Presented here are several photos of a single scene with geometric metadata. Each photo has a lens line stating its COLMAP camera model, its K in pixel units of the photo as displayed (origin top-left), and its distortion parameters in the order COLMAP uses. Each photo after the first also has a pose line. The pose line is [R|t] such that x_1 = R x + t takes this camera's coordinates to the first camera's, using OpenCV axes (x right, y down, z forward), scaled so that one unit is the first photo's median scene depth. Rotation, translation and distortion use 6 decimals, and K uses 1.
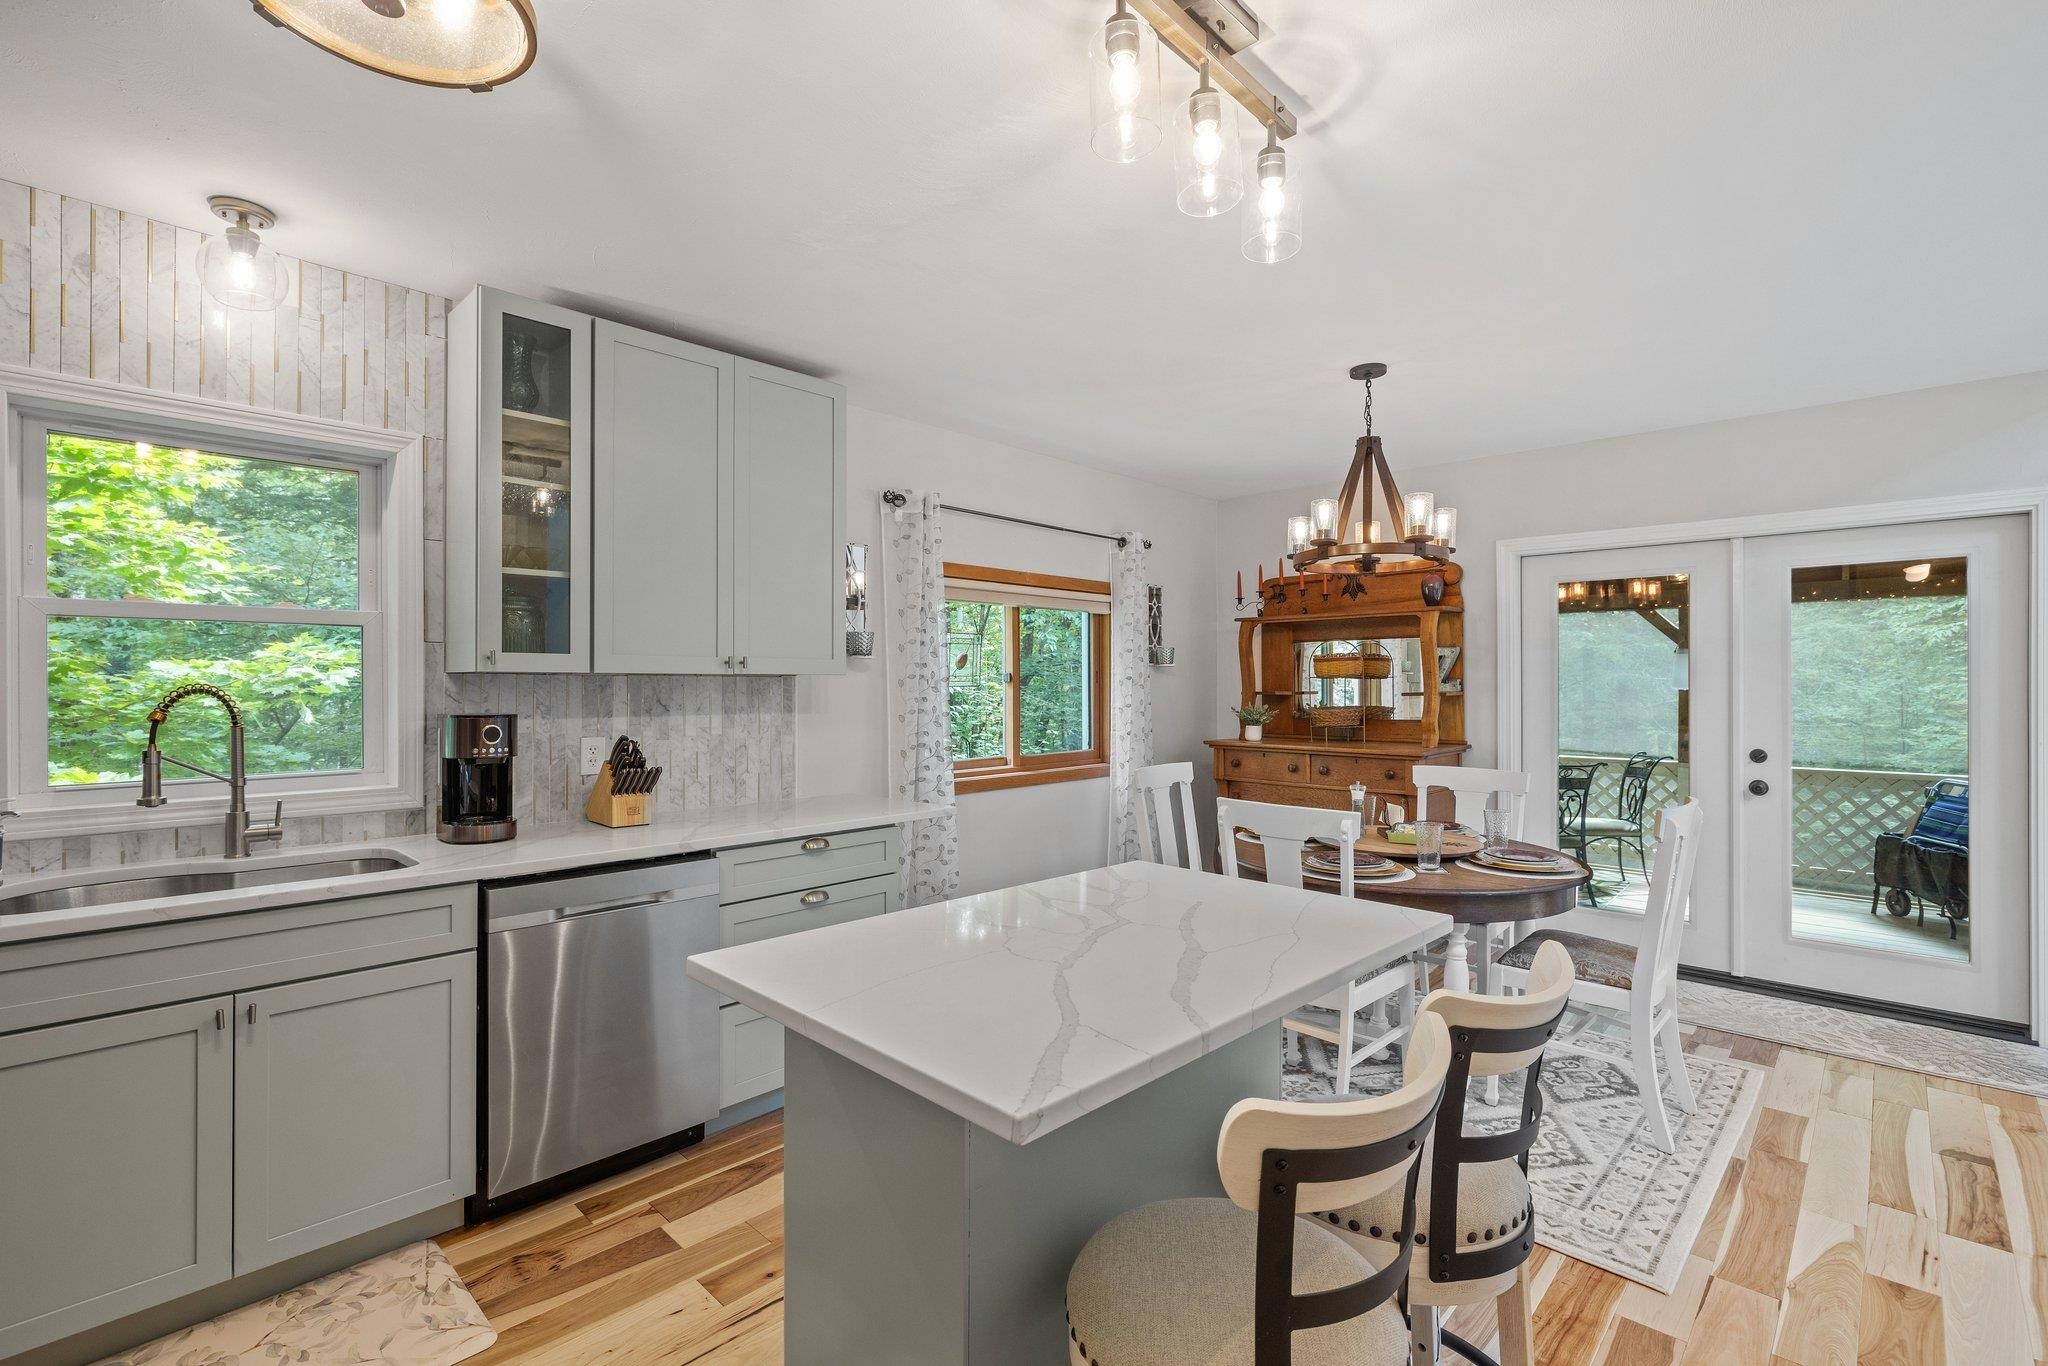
lens RADIAL K [[912.3, 0, 1024.0], [0, 912.3, 683.0], [0, 0, 1]] dist [0.000790, 0.000207]
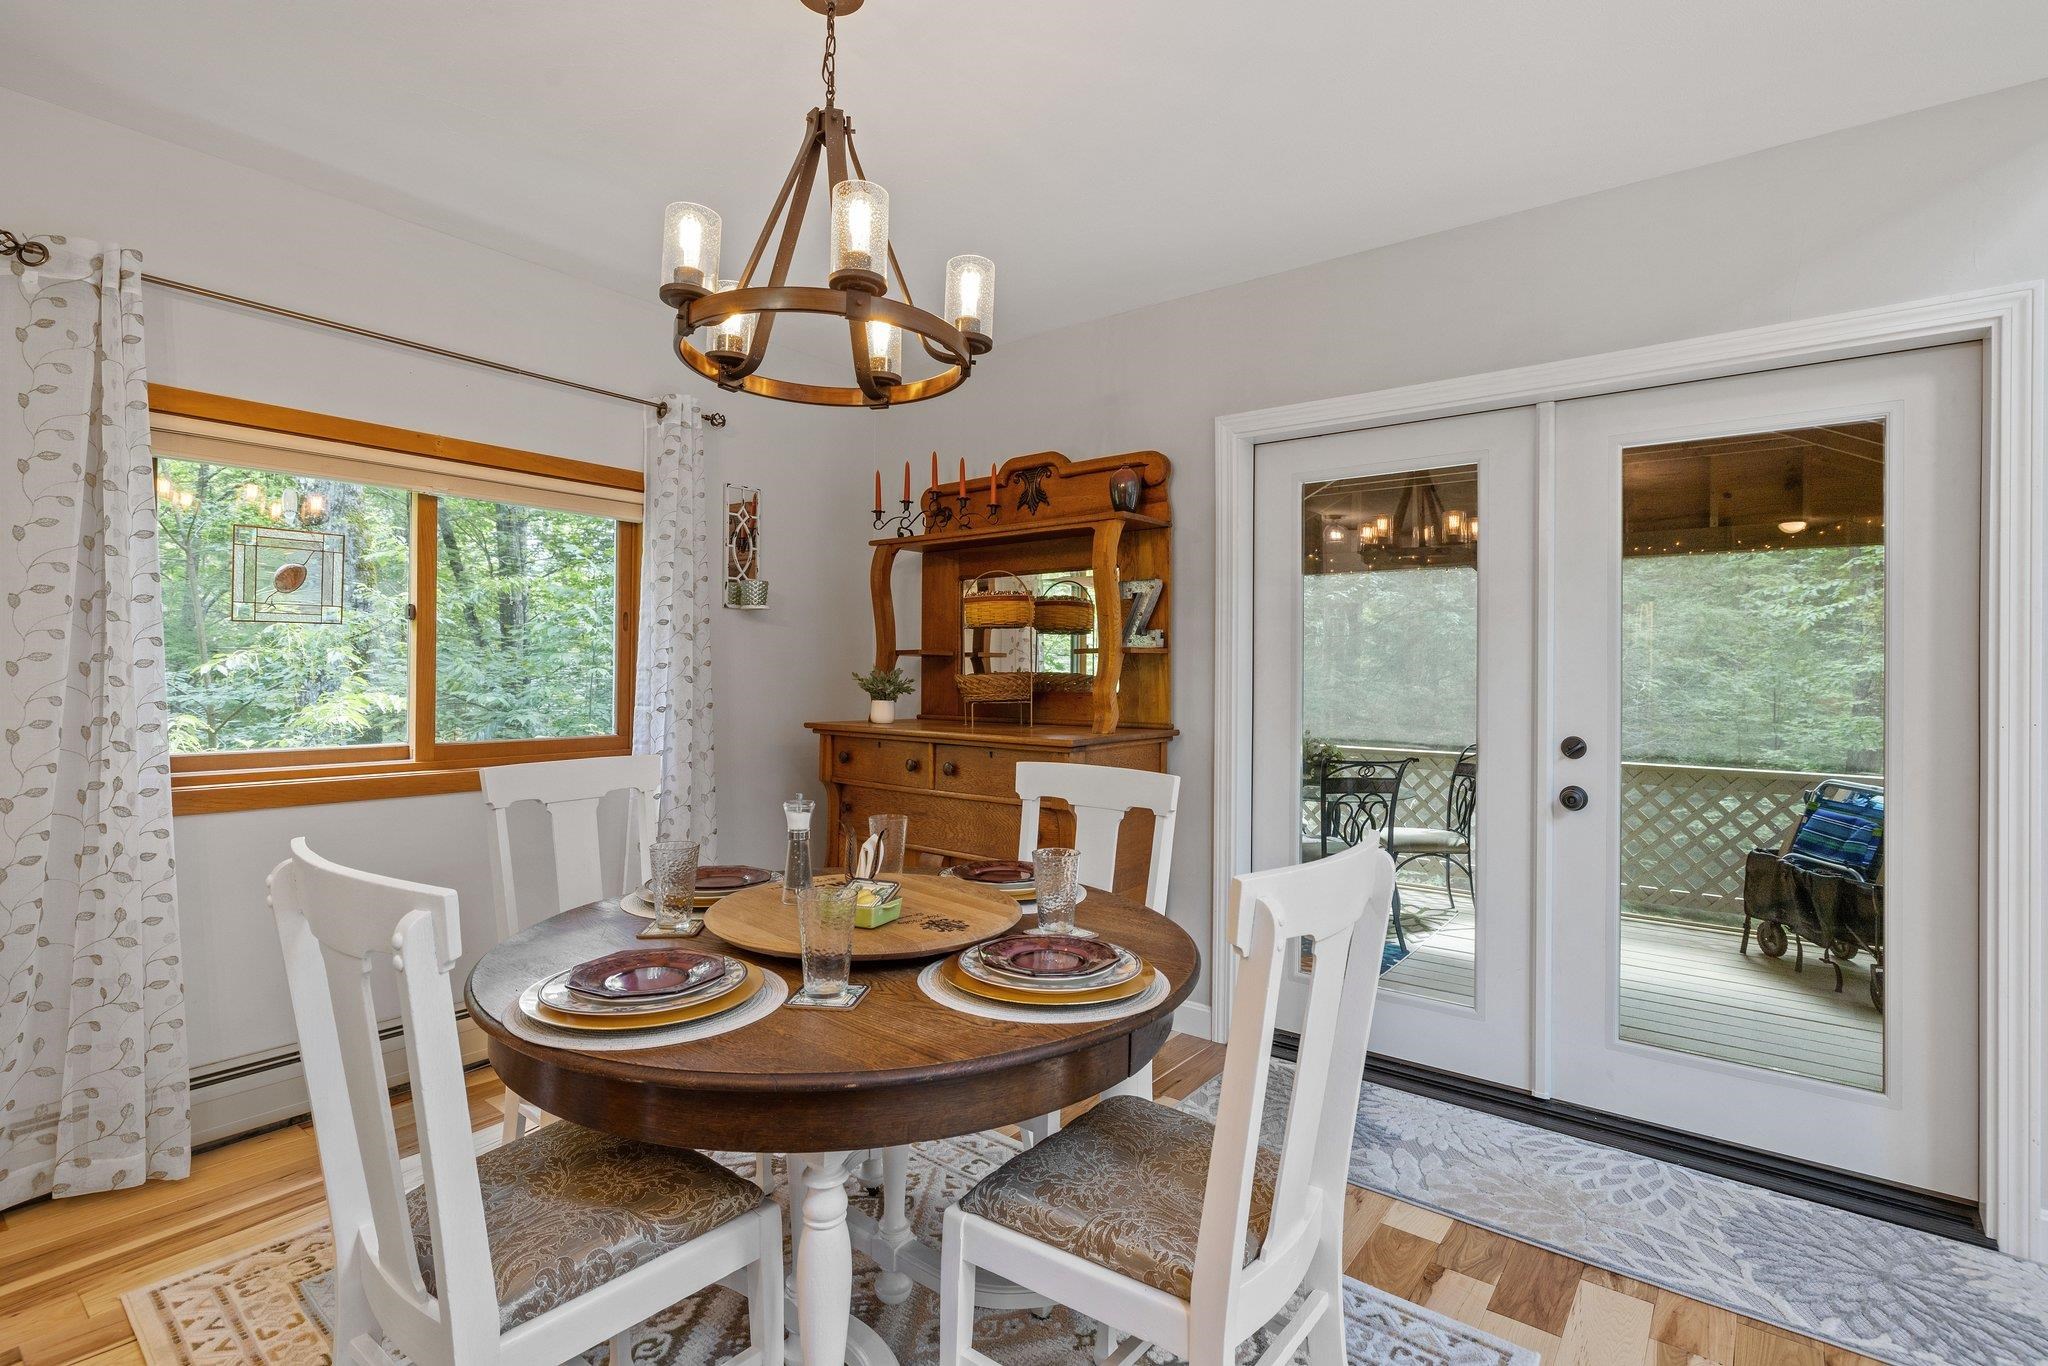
lens RADIAL K [[961.4, 0, 1014.9], [0, 961.4, 667.0], [0, 0, 1]] dist [-0.002200, 0.000075]
pose [[0.995217, 0.011963, 0.096958, 0.292989], [-0.011447, 0.999917, -0.005884, 0.026874], [-0.097020, 0.004746, 0.995271, 0.311090]]
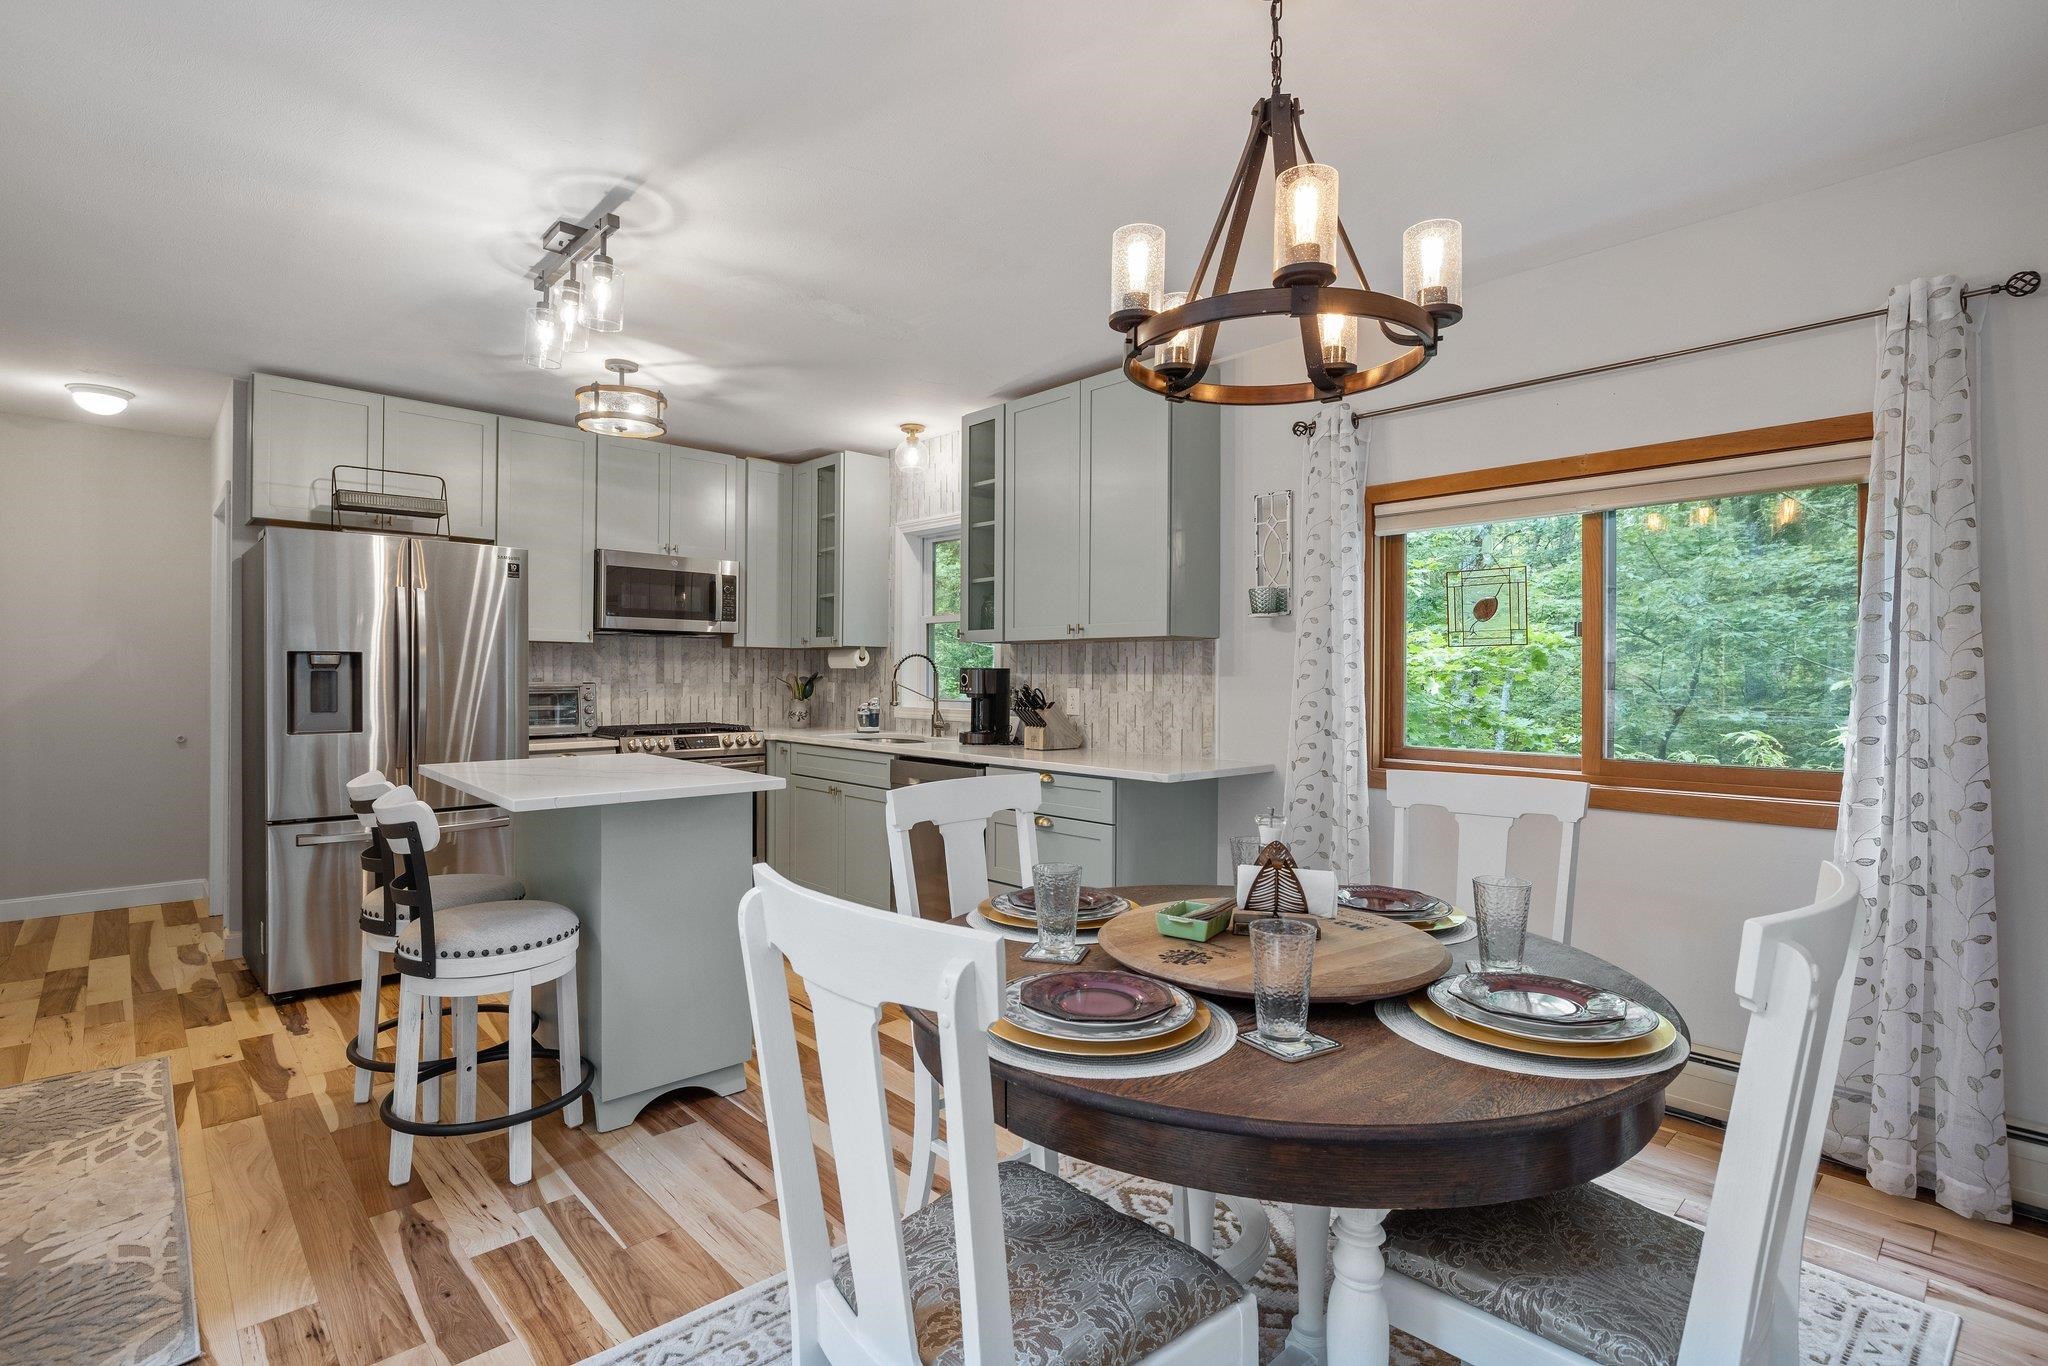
lens RADIAL K [[964.3, 0, 1024.0], [0, 964.3, 683.0], [0, 0, 1]] dist [-0.000862, -0.000005]
pose [[-0.040169, 0.004276, -0.999184, 0.608361], [-0.005349, 0.999976, 0.004495, 0.027535], [0.999179, 0.005526, -0.040145, 0.599975]]
